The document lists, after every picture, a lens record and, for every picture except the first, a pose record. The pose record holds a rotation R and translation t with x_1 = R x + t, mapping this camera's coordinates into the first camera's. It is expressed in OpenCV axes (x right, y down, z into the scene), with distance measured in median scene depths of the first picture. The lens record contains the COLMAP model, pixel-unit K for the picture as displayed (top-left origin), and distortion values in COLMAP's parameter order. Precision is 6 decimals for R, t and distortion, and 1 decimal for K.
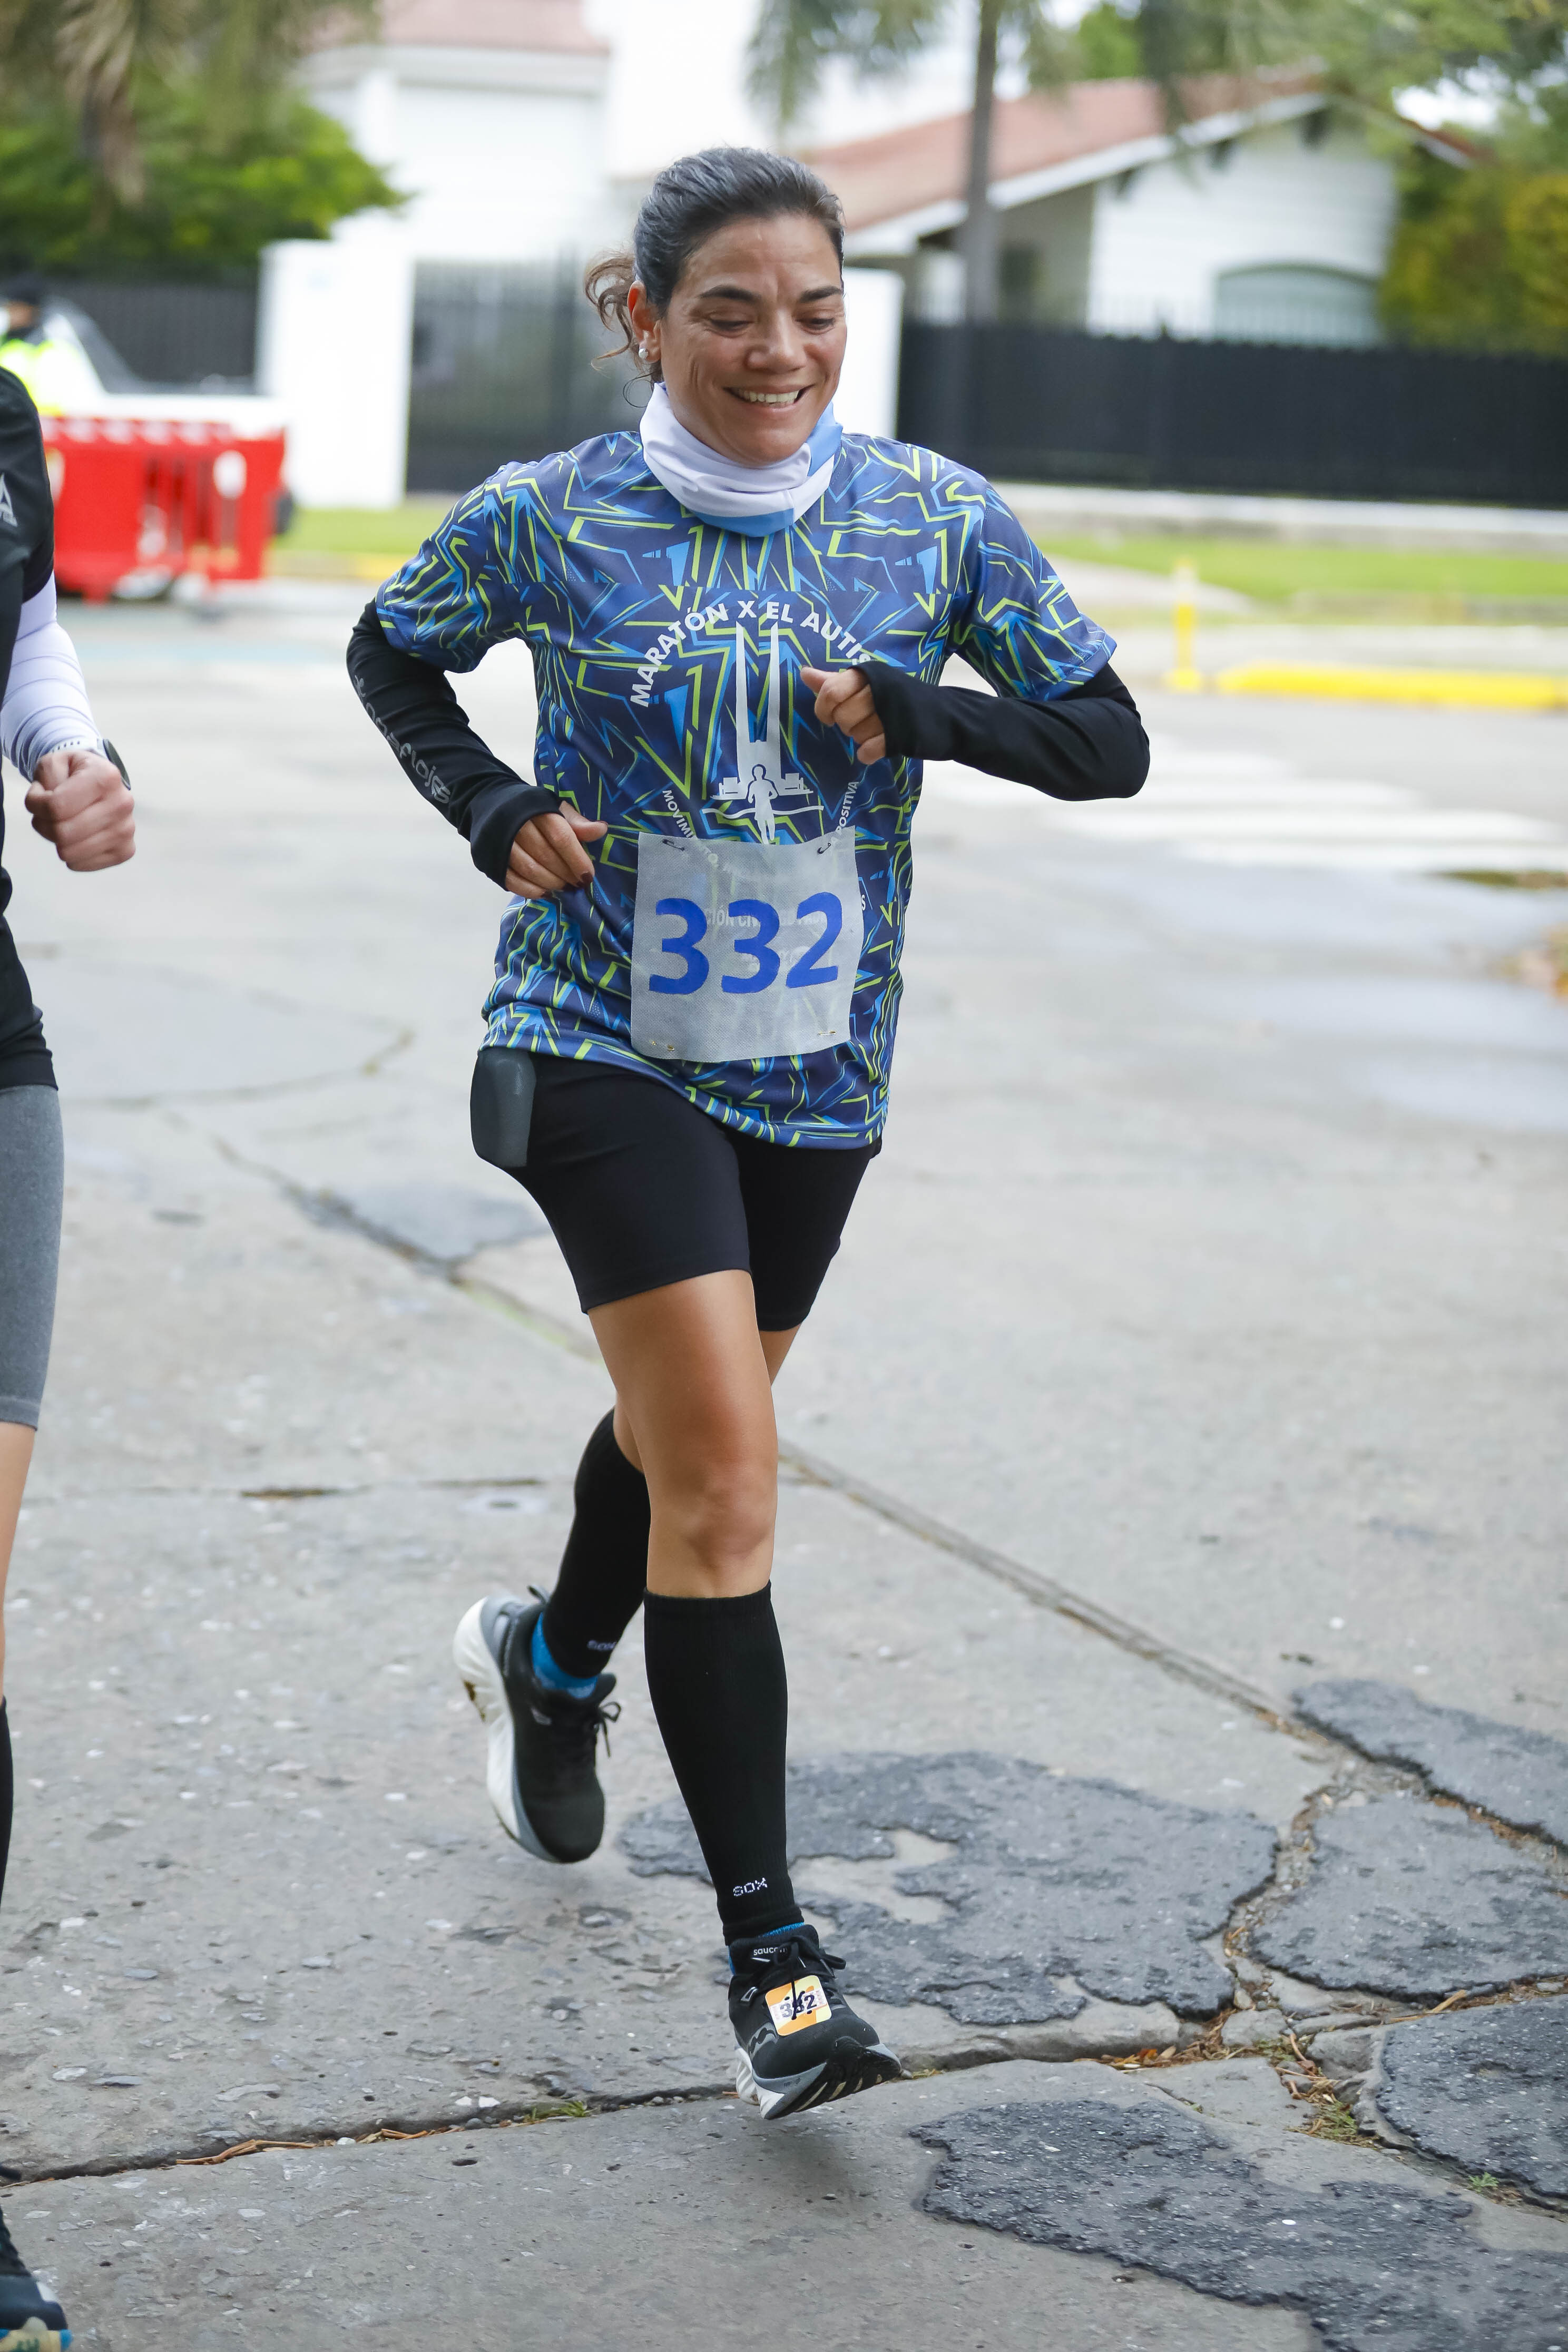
lens RADIAL K [[4888.6, 0, 784.0], [0, 4888.6, 1176.0], [0, 0, 1]] dist [-0.275550, 0.318916]
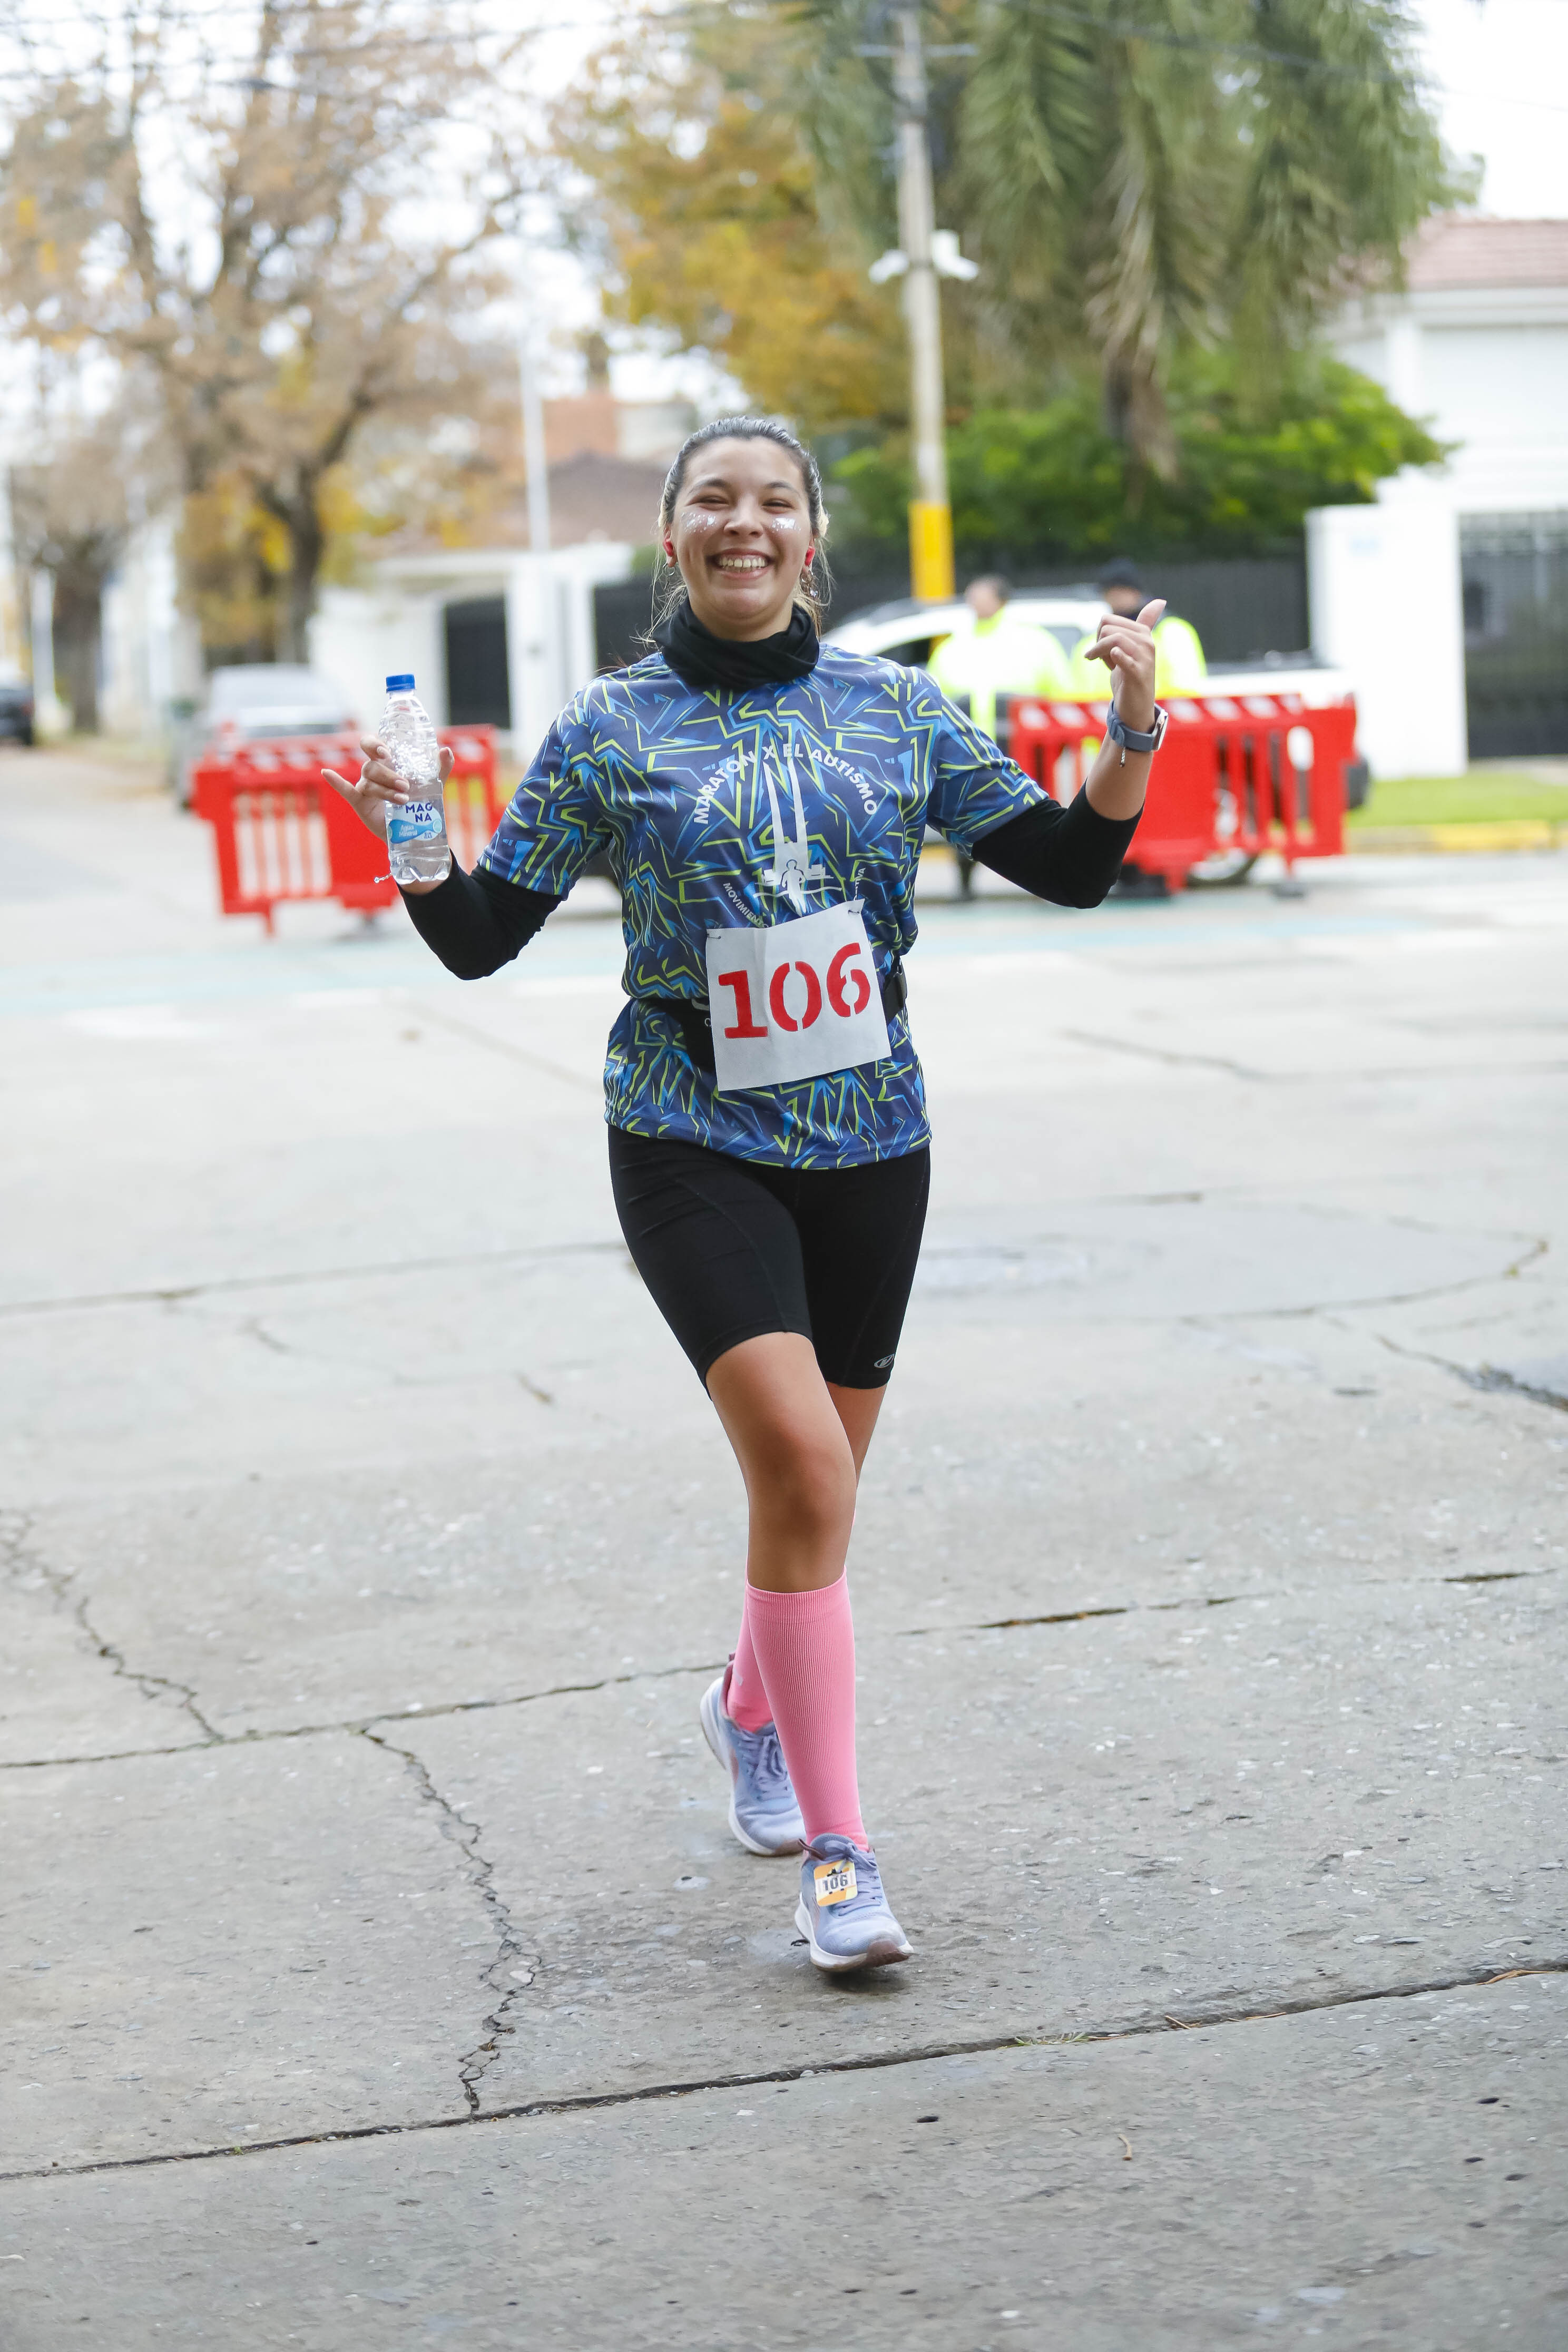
lens RADIAL K [[5364.0, 0, 784.0], [0, 5364.0, 1176.0], [0, 0, 1]] dist [-0.202166, -0.170841]
pose [[0.975152, -0.077234, -0.207638, 0.007786], [0.063410, 0.995355, -0.072437, 0.055364], [0.212268, 0.057470, 0.975520, -0.309277]]
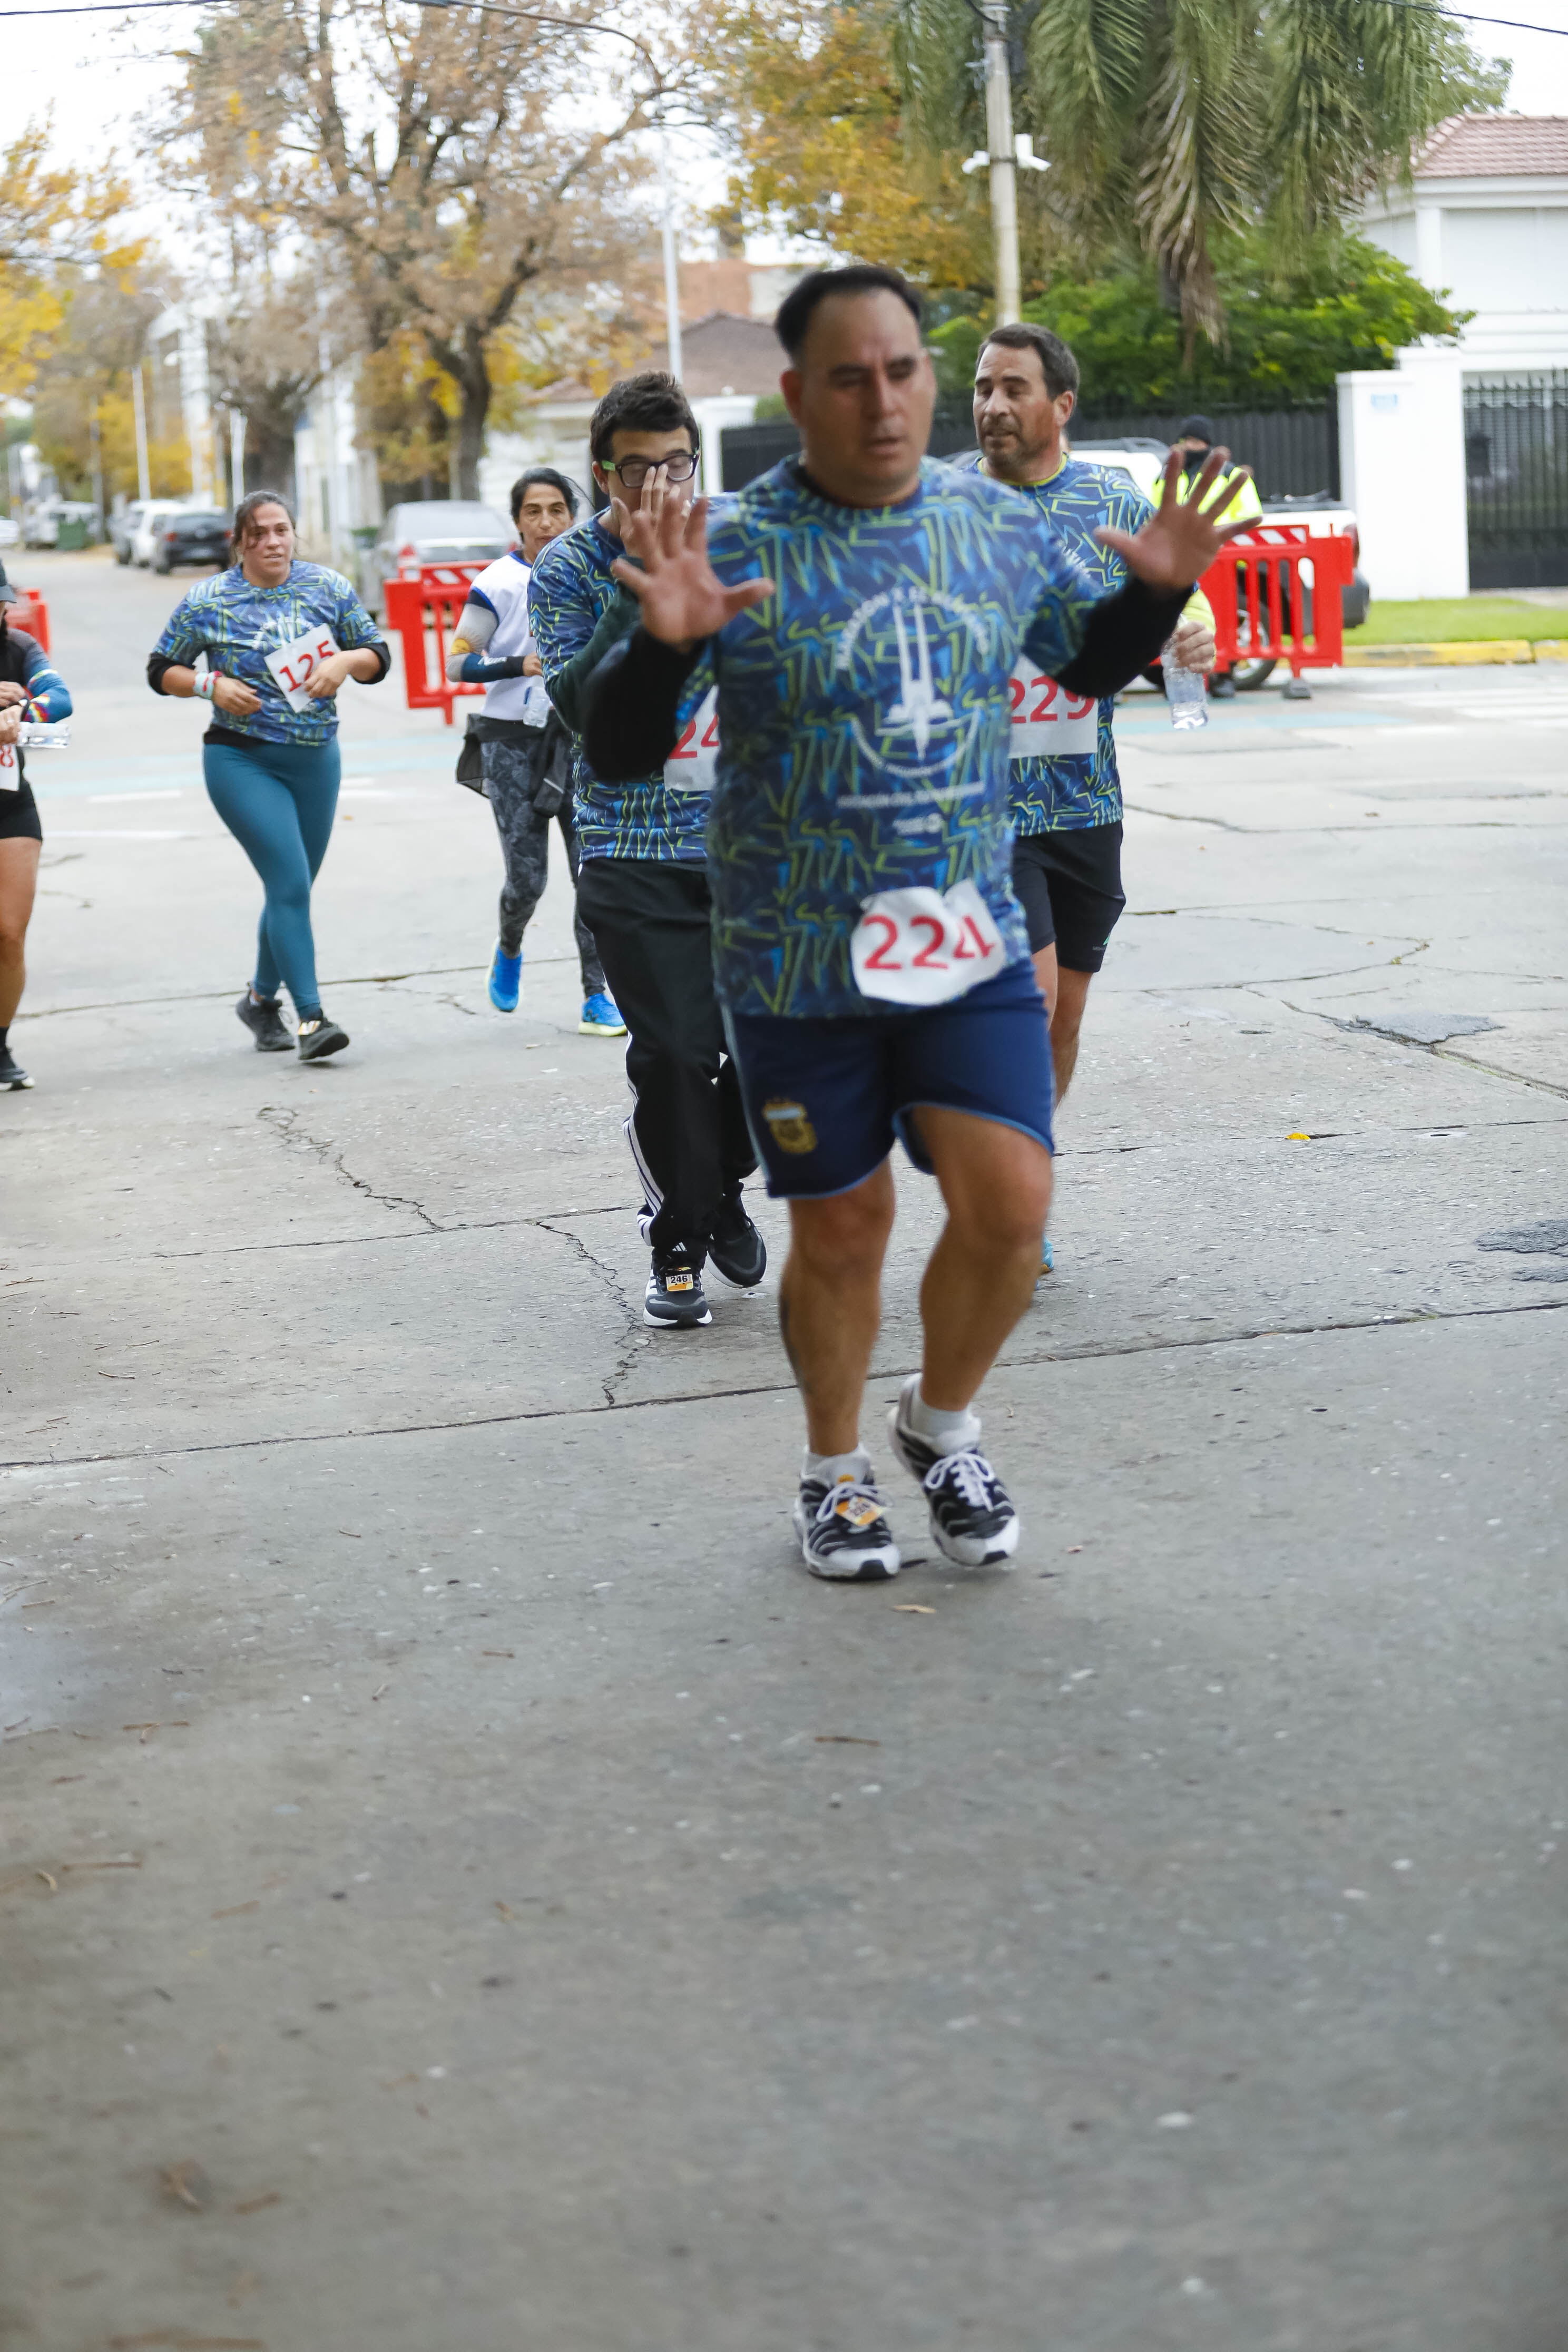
lens RADIAL K [[4888.6, 0, 784.0], [0, 4888.6, 1176.0], [0, 0, 1]] dist [-0.275550, 0.318916]
pose [[0.970437, -0.060798, -0.233572, 0.121602], [0.055046, 0.998000, -0.031075, 0.130412], [0.234994, 0.017300, 0.971843, -0.730529]]
